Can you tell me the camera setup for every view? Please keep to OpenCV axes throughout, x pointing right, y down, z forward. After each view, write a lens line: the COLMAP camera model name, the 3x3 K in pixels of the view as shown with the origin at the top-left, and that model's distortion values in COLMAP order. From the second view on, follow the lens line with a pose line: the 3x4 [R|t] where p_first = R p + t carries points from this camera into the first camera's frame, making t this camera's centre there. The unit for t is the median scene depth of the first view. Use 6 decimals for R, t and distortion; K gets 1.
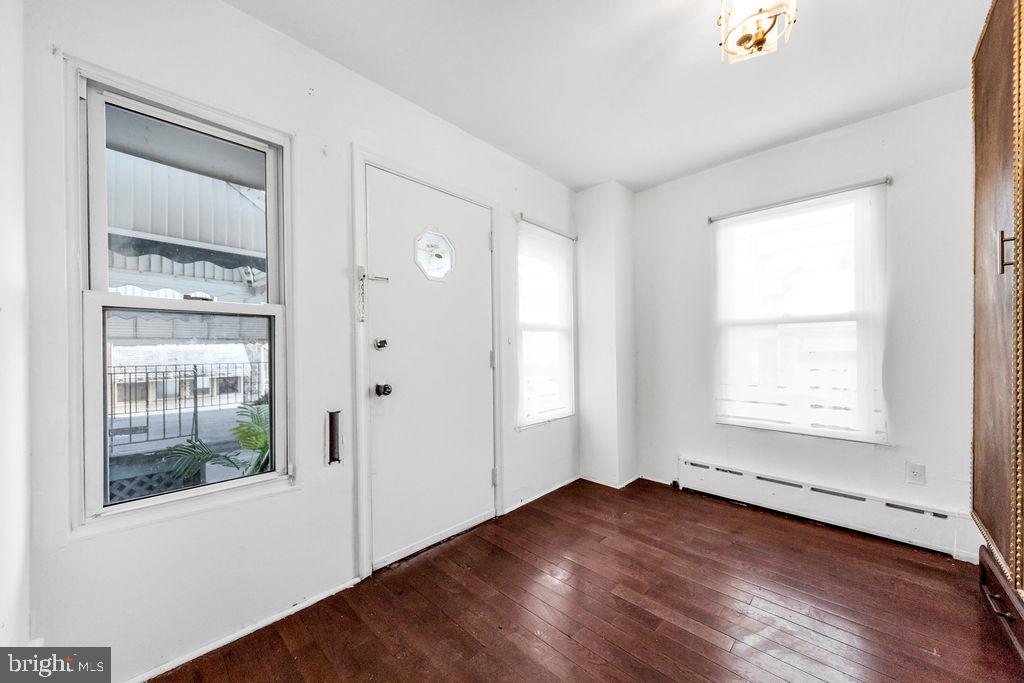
lens RADIAL K [[371.7, 0, 512.1], [0, 371.7, 346.4], [0, 0, 1]] dist [0.003032, -0.000059]
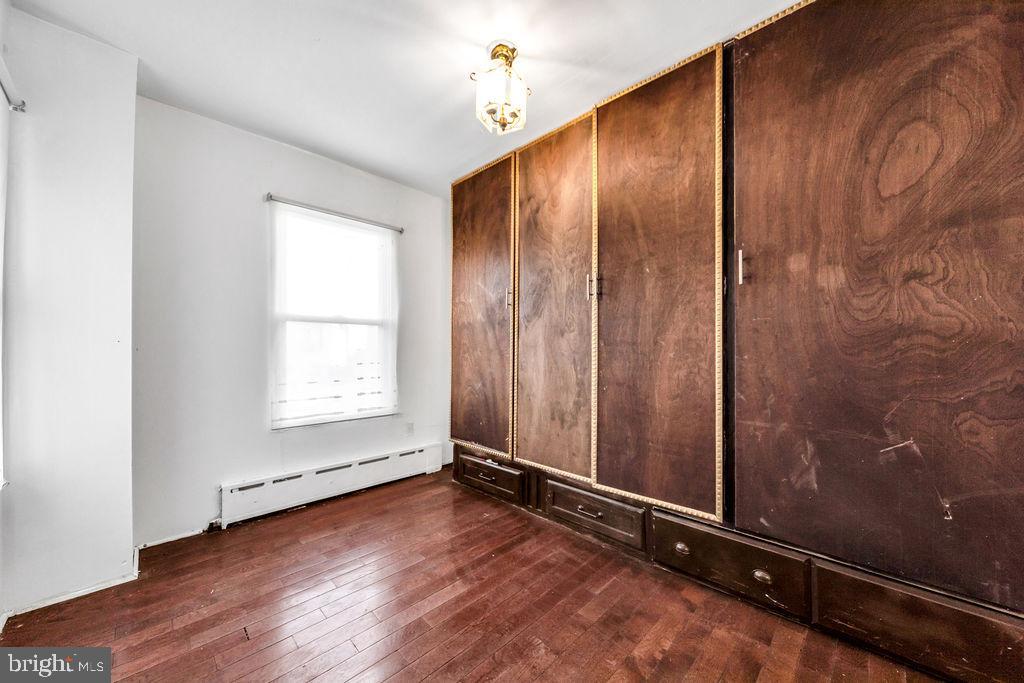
lens RADIAL K [[371.7, 0, 512.0], [0, 371.7, 346.6], [0, 0, 1]] dist [0.003032, -0.000059]
pose [[0.009023, 0.019846, 0.999762, -0.363332], [-0.005728, 0.999788, -0.019794, 0.027059], [-0.999943, -0.005548, 0.009134, 0.473663]]
